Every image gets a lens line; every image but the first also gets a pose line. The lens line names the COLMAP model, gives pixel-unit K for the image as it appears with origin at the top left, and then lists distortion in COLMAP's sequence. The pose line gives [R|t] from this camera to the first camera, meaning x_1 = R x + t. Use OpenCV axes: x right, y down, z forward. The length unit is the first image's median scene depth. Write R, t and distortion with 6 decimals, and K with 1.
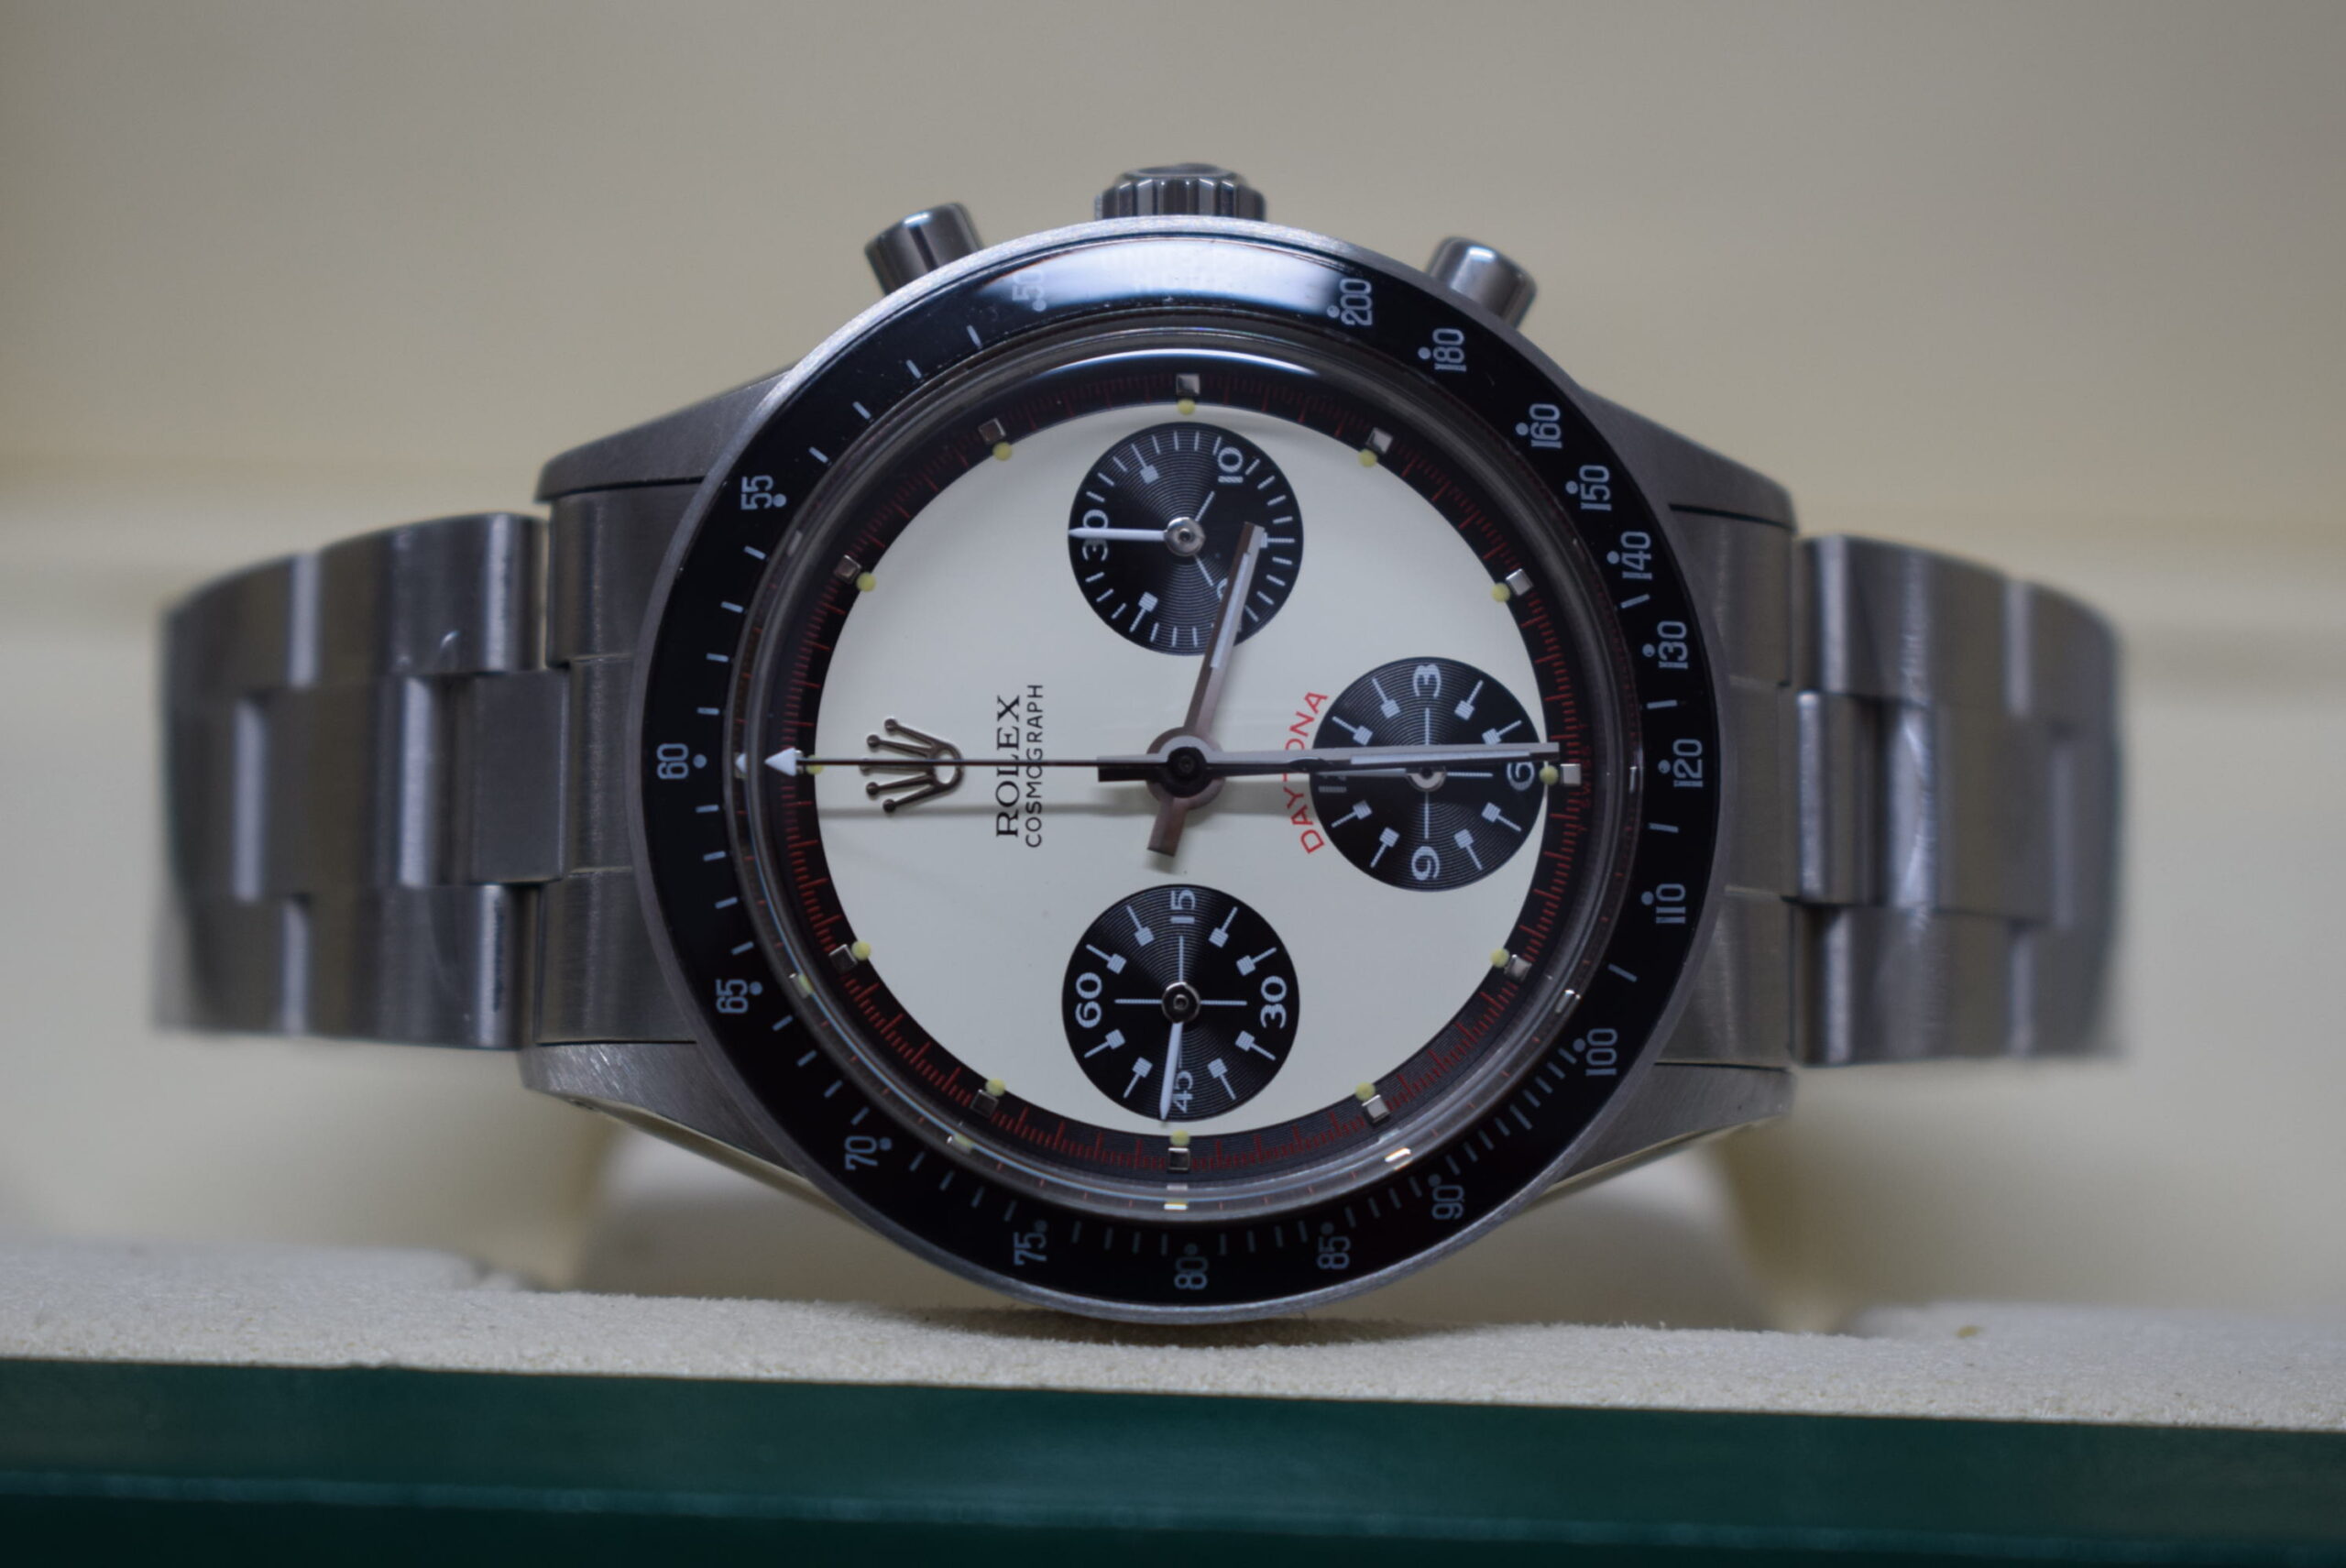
lens RADIAL K [[5178.6, 0, 1173.0], [0, 5178.6, 784.0], [0, 0, 1]] dist [0.104504, -0.594644]
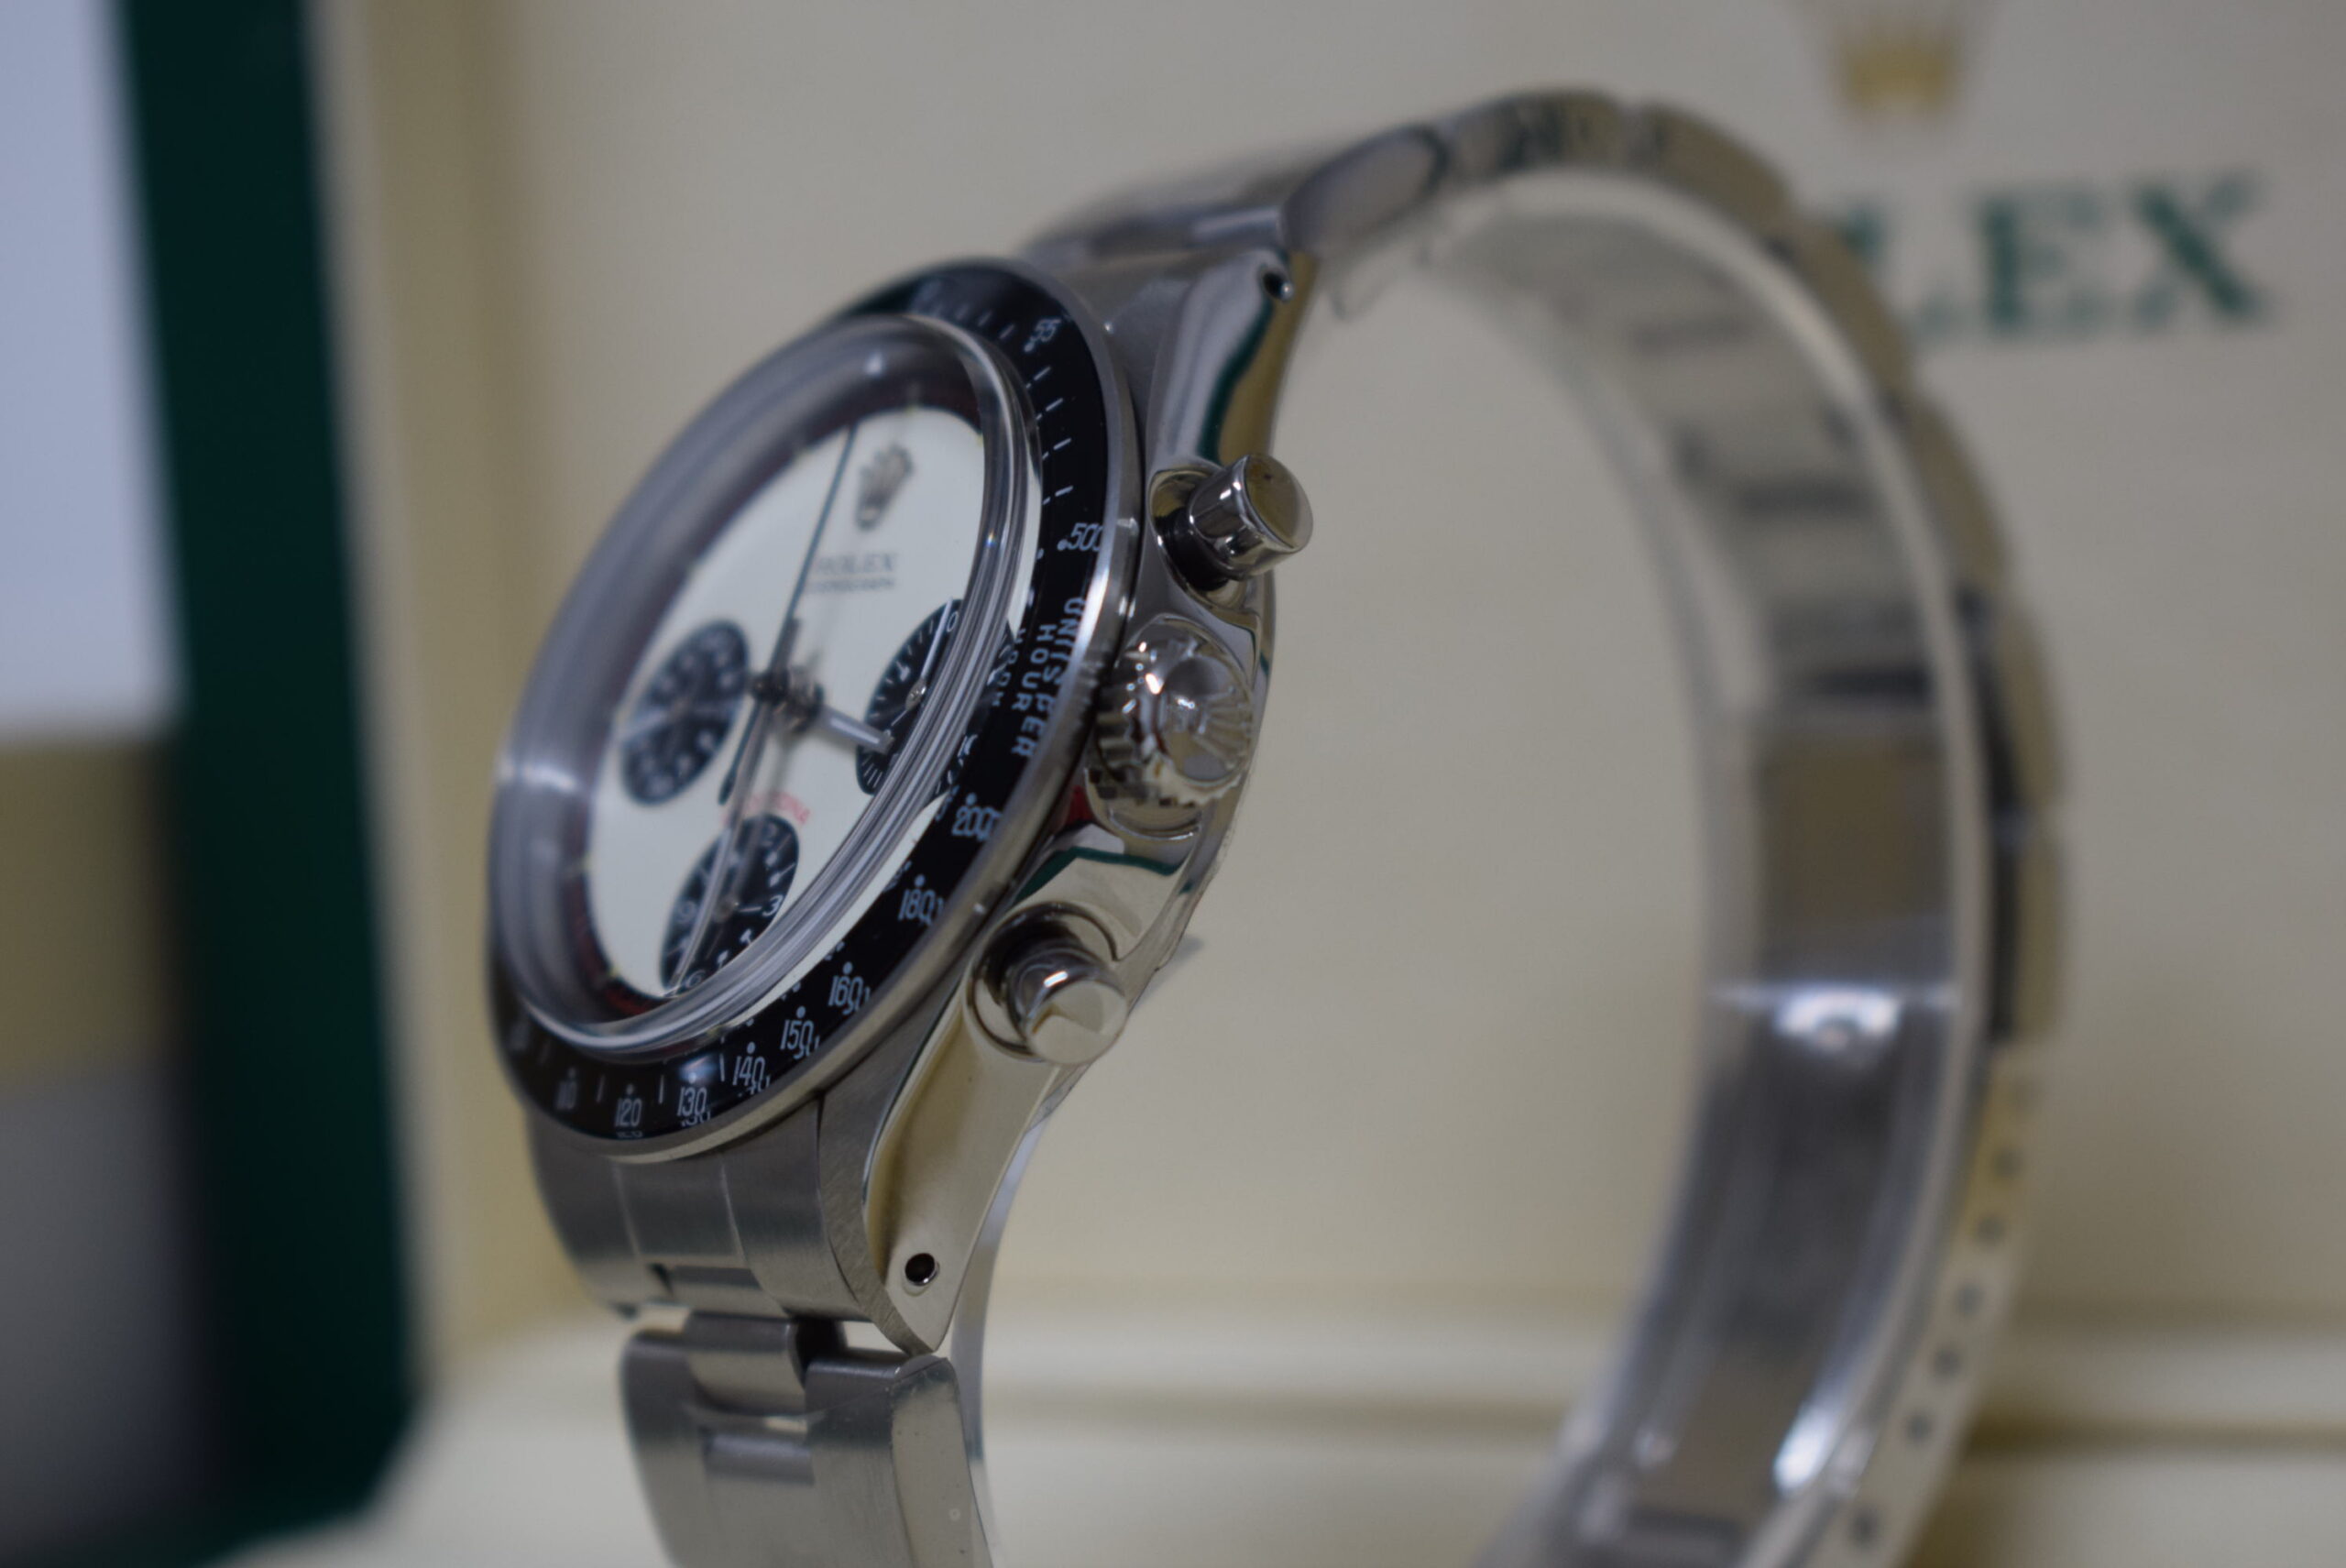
lens RADIAL K [[5178.6, 0, 1173.0], [0, 5178.6, 784.0], [0, 0, 1]] dist [0.104504, -0.594644]
pose [[-0.356233, 0.879937, -0.314339, 0.340061], [-0.535593, 0.083369, 0.840351, -0.985208], [0.765662, 0.467719, 0.441589, 0.574988]]
